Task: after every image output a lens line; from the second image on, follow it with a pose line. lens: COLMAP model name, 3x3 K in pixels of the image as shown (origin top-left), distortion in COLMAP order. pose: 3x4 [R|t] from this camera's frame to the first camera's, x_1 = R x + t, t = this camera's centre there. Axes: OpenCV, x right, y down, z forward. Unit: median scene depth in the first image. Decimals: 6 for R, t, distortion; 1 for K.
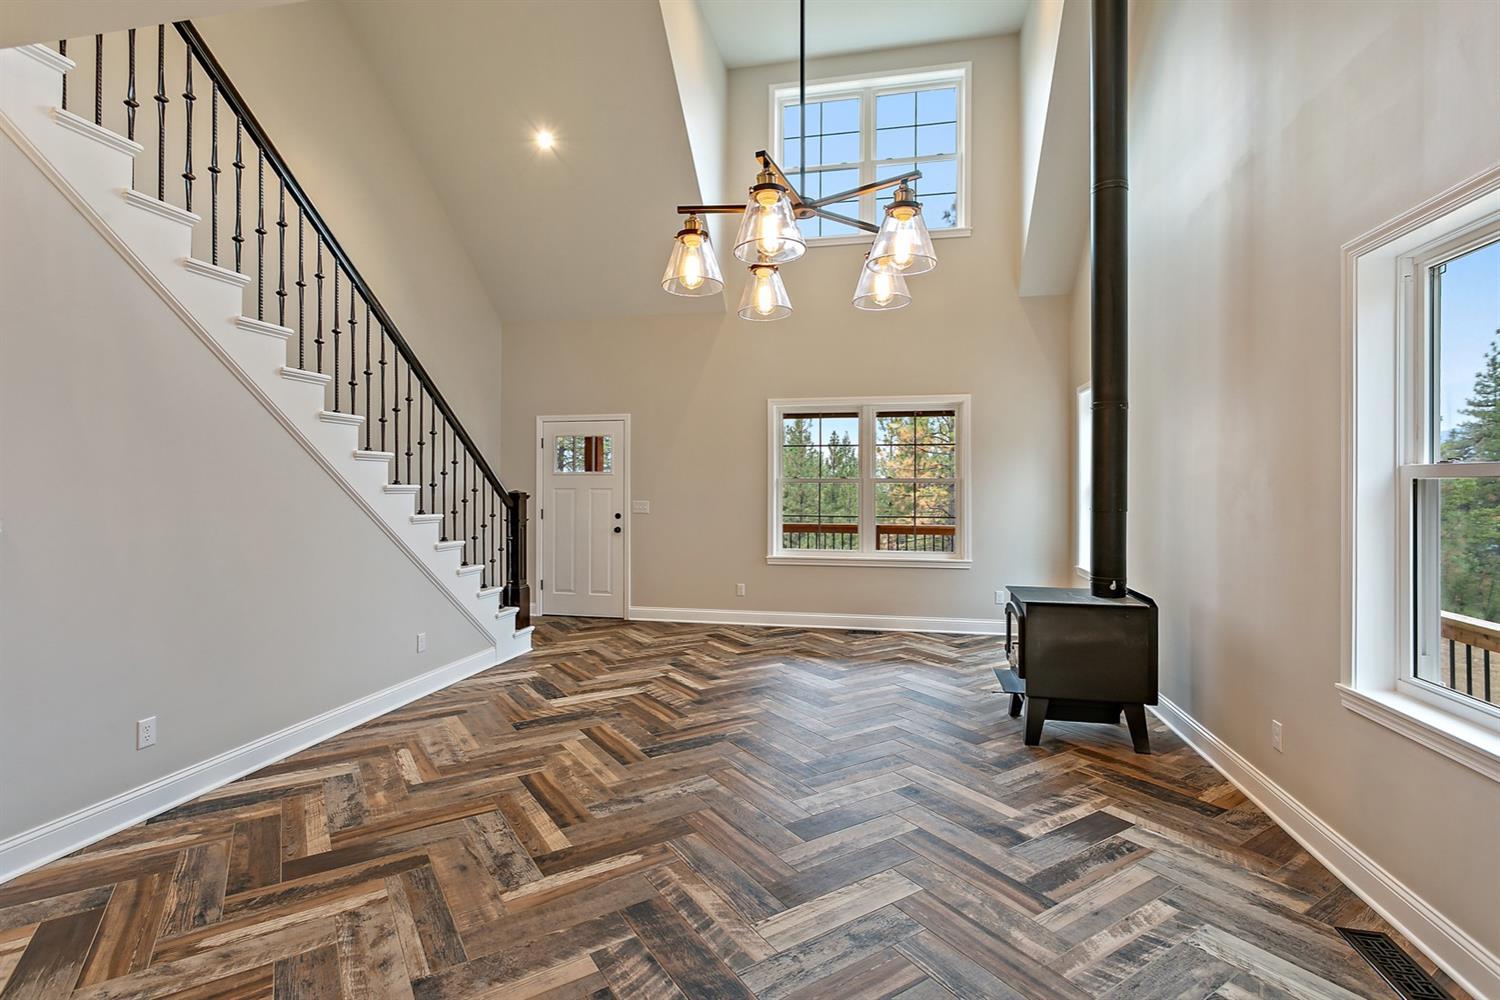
lens RADIAL K [[713.0, 0, 745.5], [0, 713.0, 487.1], [0, 0, 1]] dist [0.001238, 0.001378]
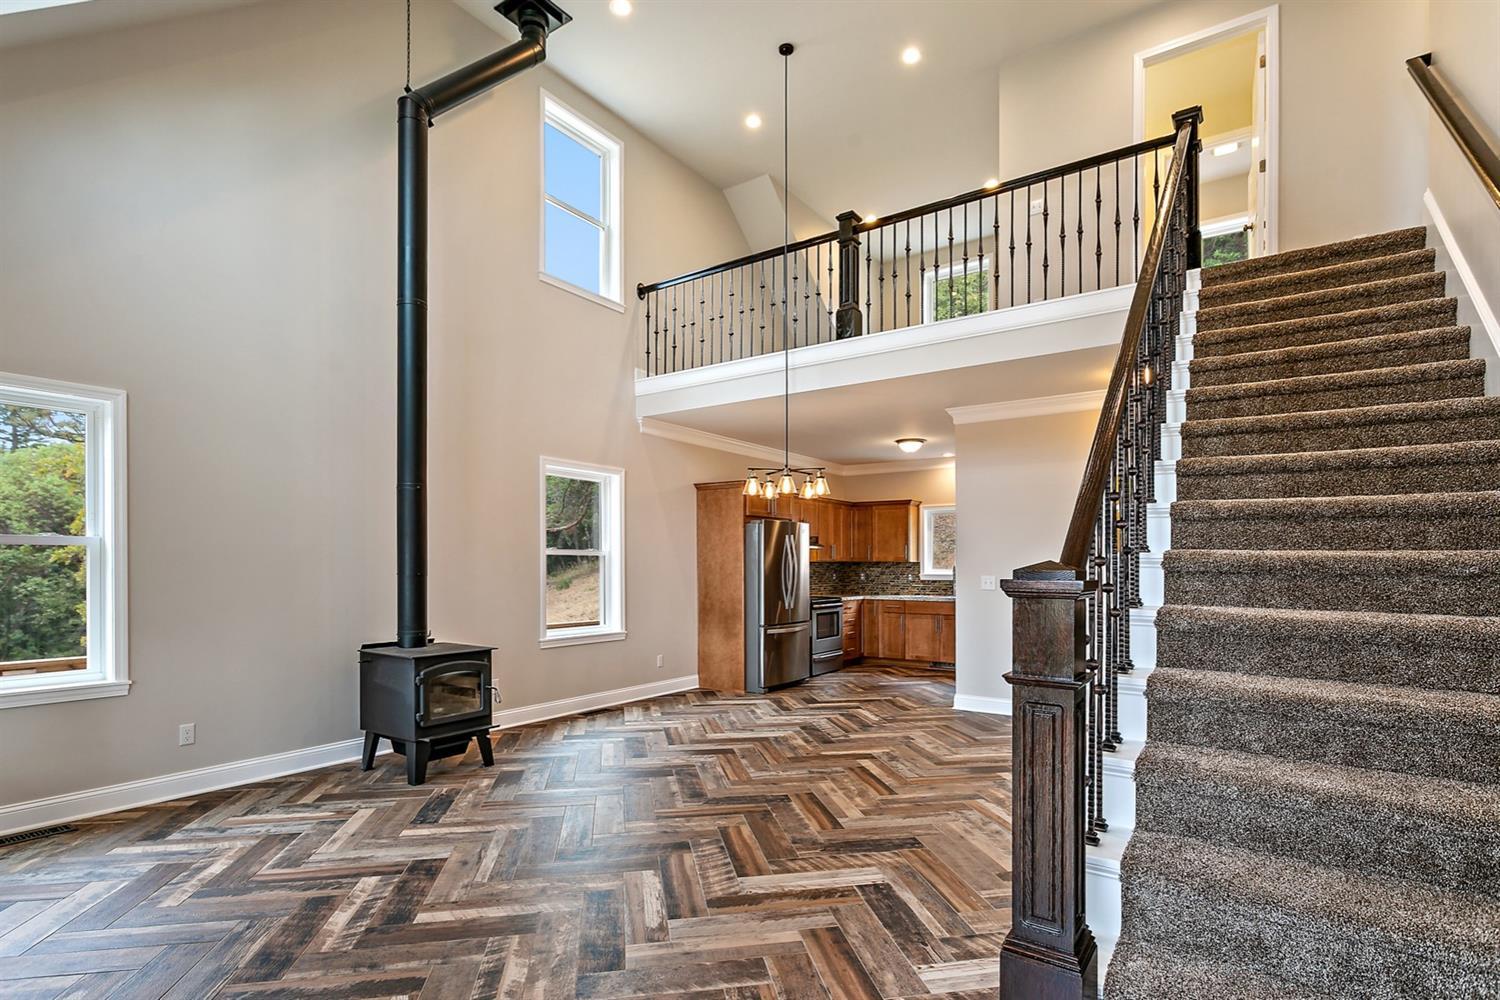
lens RADIAL K [[739.1, 0, 750.7], [0, 739.1, 562.4], [0, 0, 1]] dist [0.003083, 0.000566]
pose [[-0.923002, -0.003929, 0.384776, -0.501917], [-0.004978, 0.999986, -0.001728, 0.011547], [-0.384763, -0.003511, -0.923009, 1.992086]]
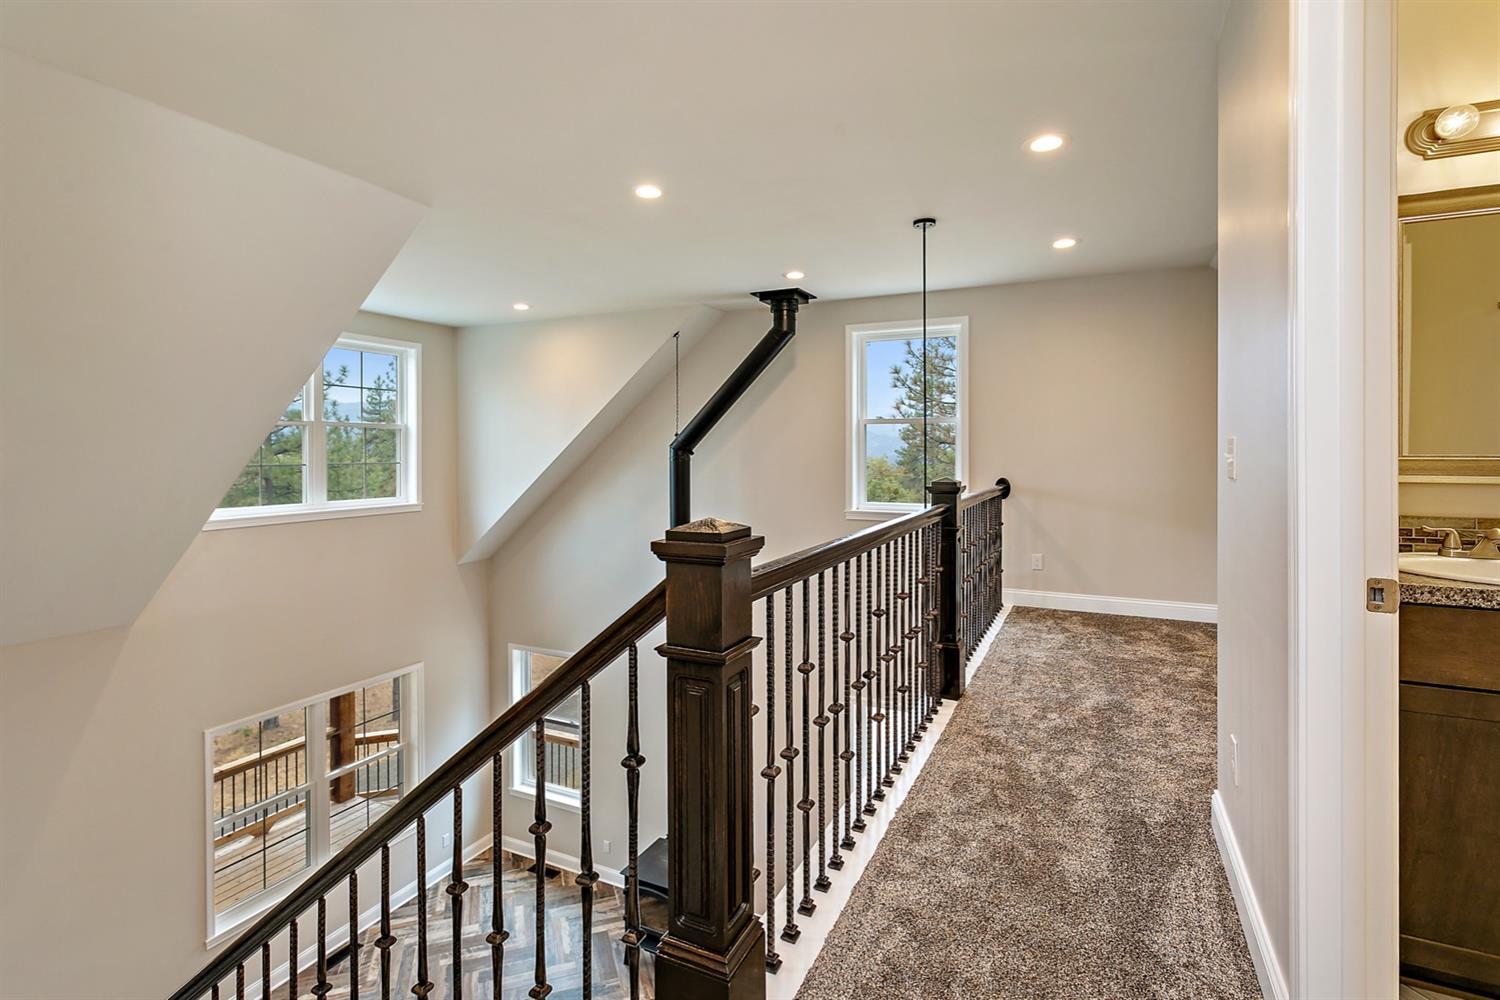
lens RADIAL K [[718.7, 0, 751.2], [0, 718.7, 452.2], [0, 0, 1]] dist [-0.002520, -0.000053]
pose [[0.233528, -0.008769, 0.972311, -1.043172], [0.006464, 0.999951, 0.007466, -0.776120], [-0.972329, 0.004542, 0.233573, 0.486925]]
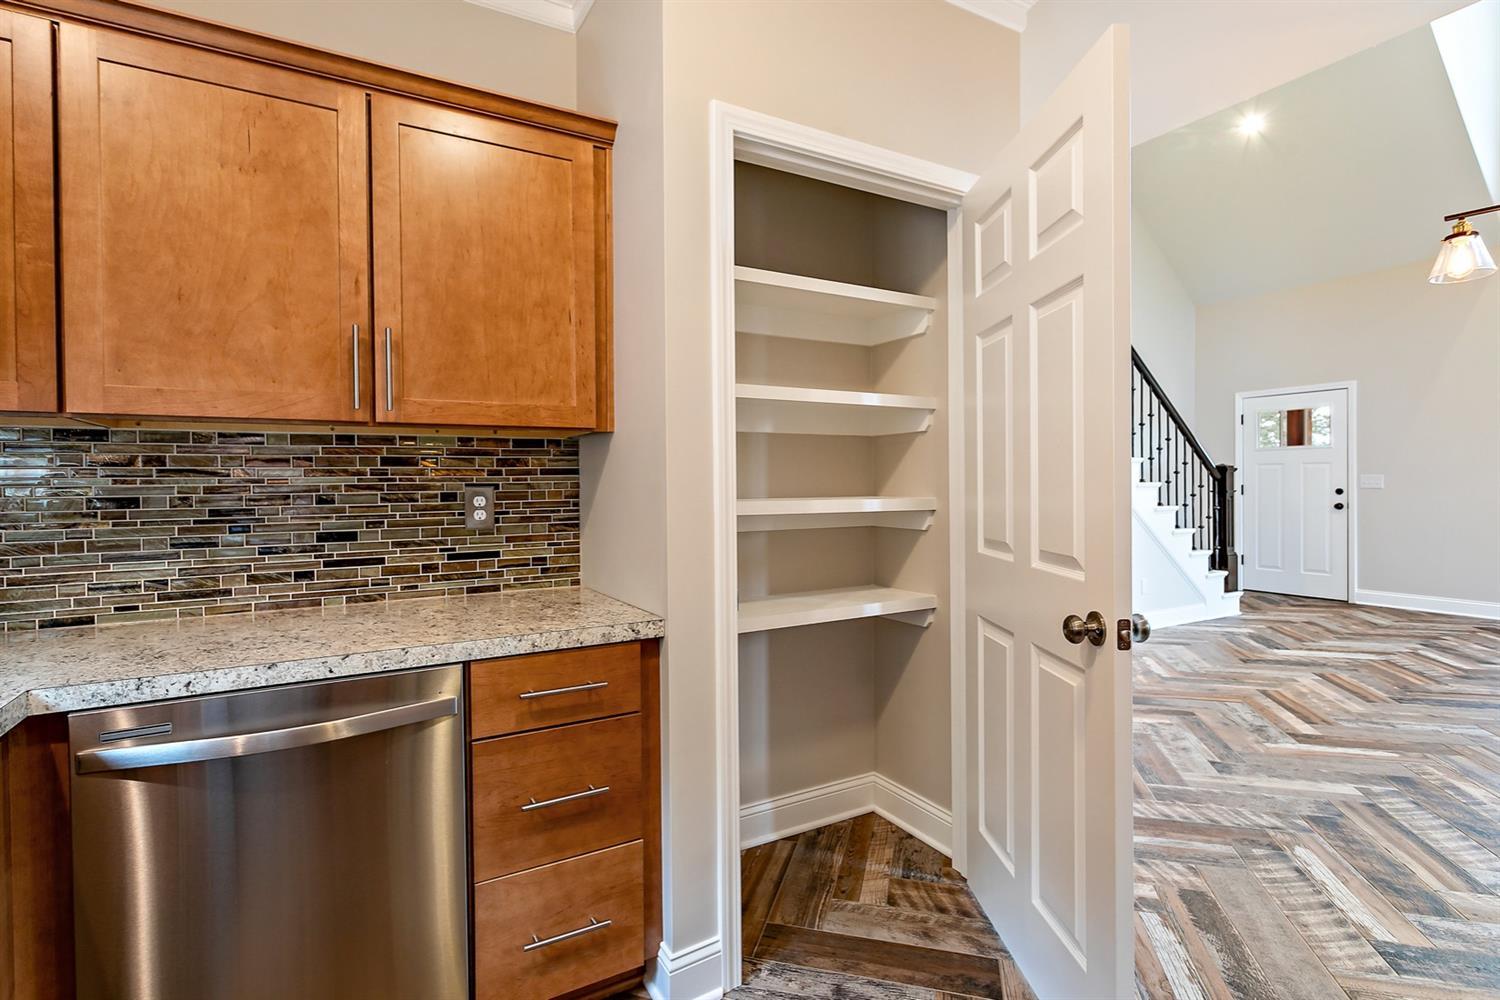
lens RADIAL K [[721.9, 0, 742.8], [0, 721.9, 491.4], [0, 0, 1]] dist [0.002861, -0.000375]
pose [[0.664205, -0.000871, -0.747550, 0.020052], [0.013957, 0.999839, 0.011236, 0.036754], [0.747420, -0.017896, 0.664111, -0.413644]]
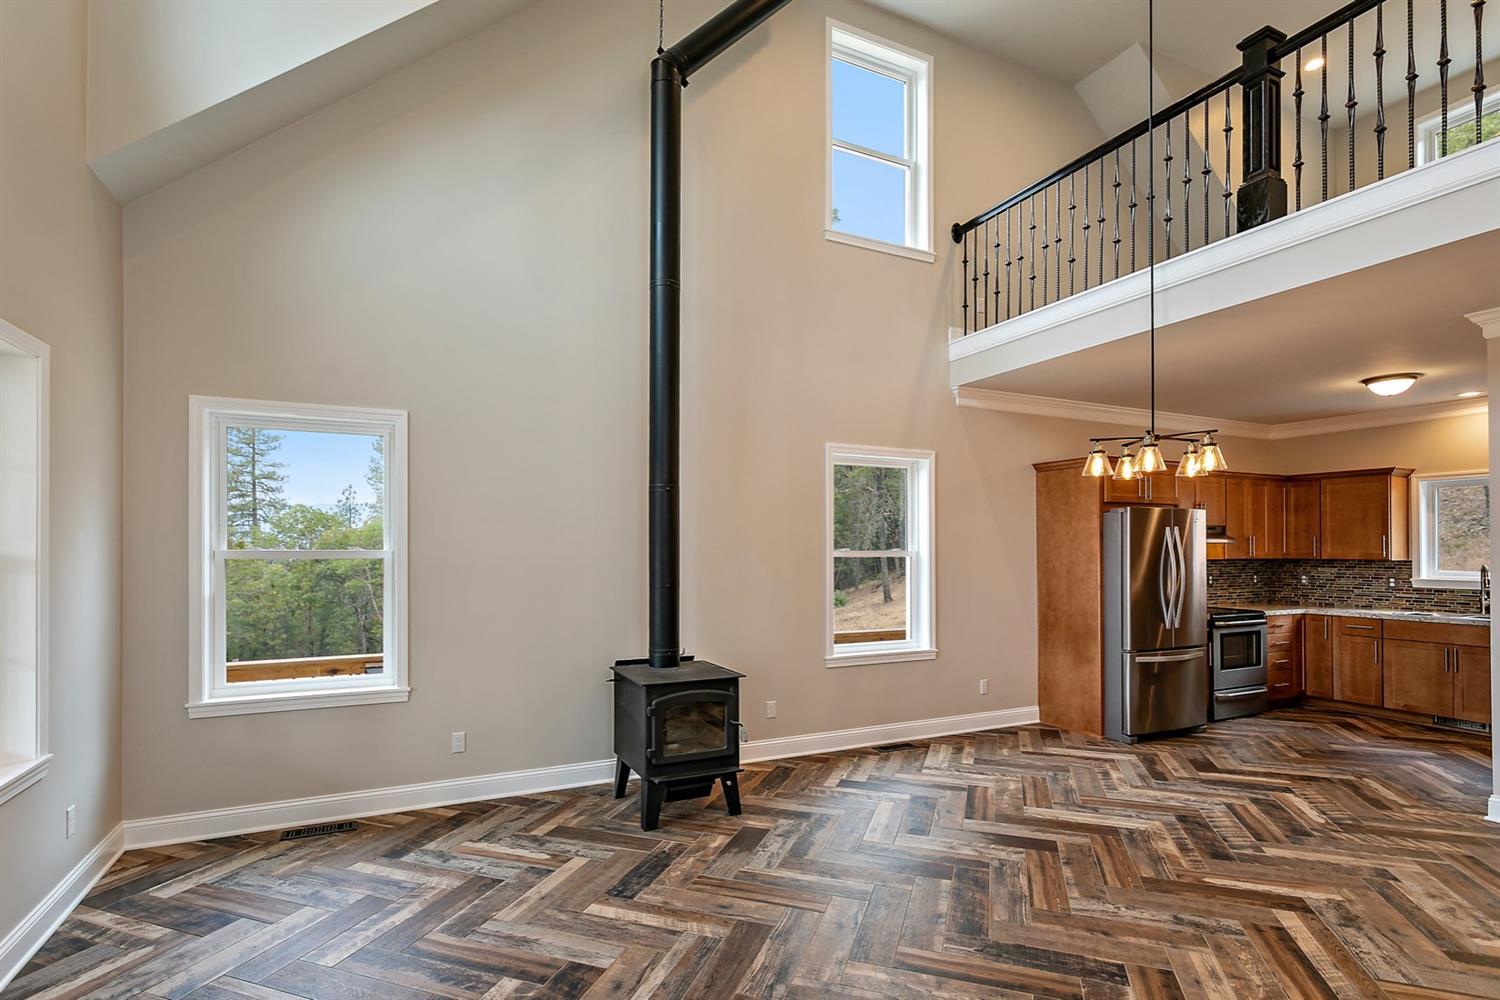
lens RADIAL K [[731.5, 0, 743.5], [0, 731.5, 543.3], [0, 0, 1]] dist [0.002815, 0.001844]
pose [[-0.613008, 0.001807, 0.790075, -0.447177], [-0.001966, 0.999991, -0.003813, -0.028224], [-0.790074, -0.003891, -0.612999, 1.638557]]
